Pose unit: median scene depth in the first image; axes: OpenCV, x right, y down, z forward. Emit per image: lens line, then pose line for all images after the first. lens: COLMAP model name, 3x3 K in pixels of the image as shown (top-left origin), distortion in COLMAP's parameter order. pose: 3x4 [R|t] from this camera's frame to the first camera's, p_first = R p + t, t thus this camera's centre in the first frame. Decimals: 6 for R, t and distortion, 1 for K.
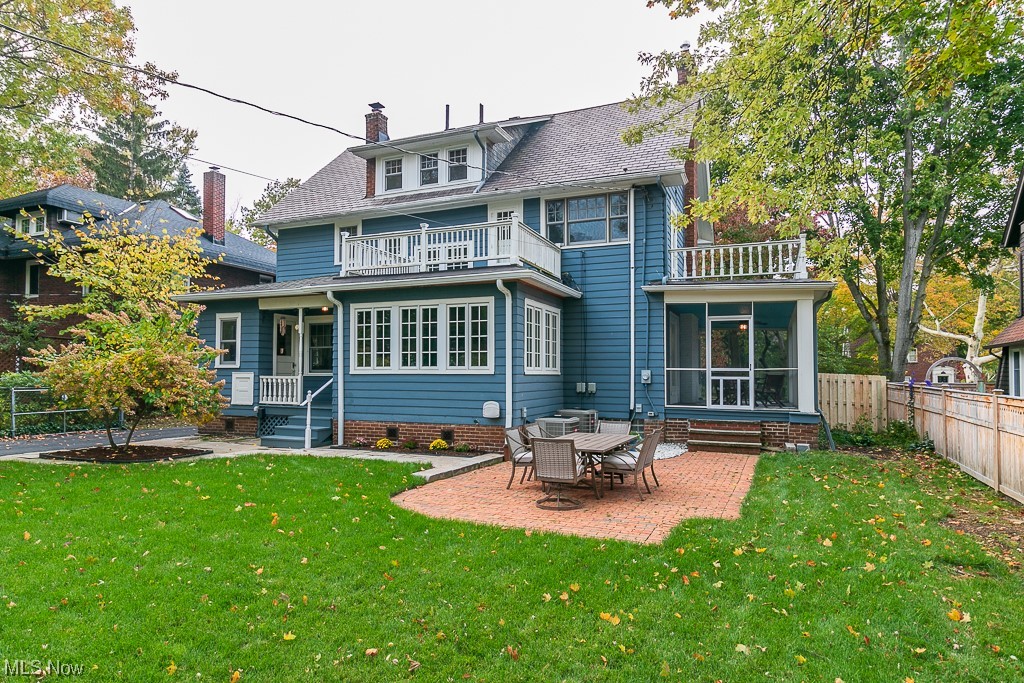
lens RADIAL K [[601.2, 0, 513.1], [0, 601.2, 379.9], [0, 0, 1]] dist [0.001610, 0.000080]
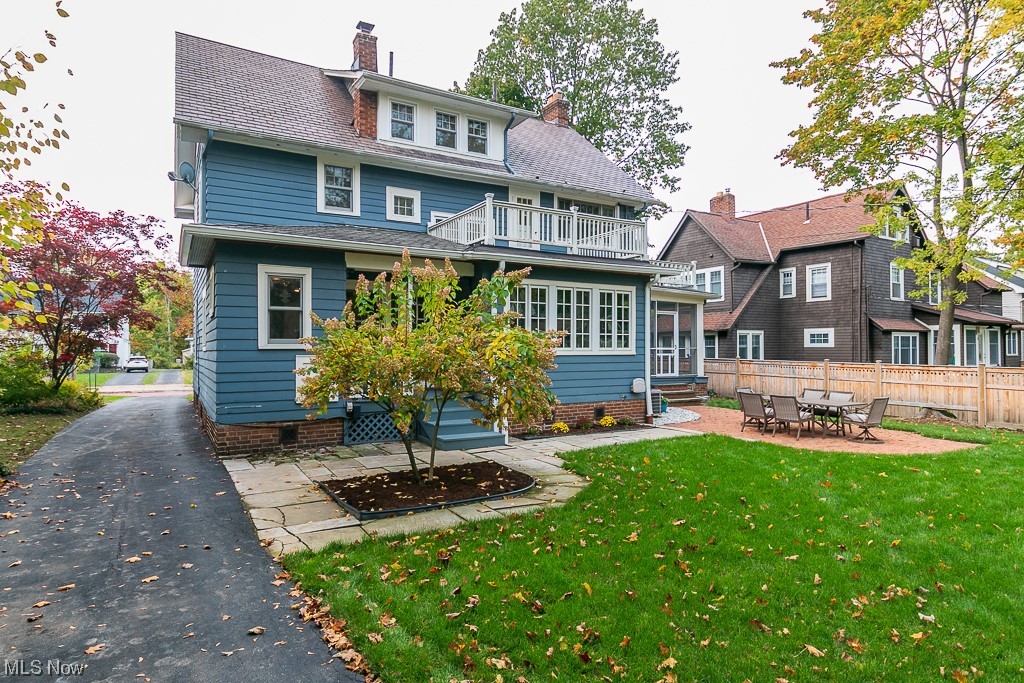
lens RADIAL K [[589.8, 0, 512.0], [0, 589.8, 341.5], [0, 0, 1]] dist [0.000073, 0.001395]
pose [[0.598299, 0.005206, 0.801256, -1.017816], [0.009134, 0.999870, -0.013317, -0.020142], [-0.801221, 0.015287, 0.598173, 0.492460]]
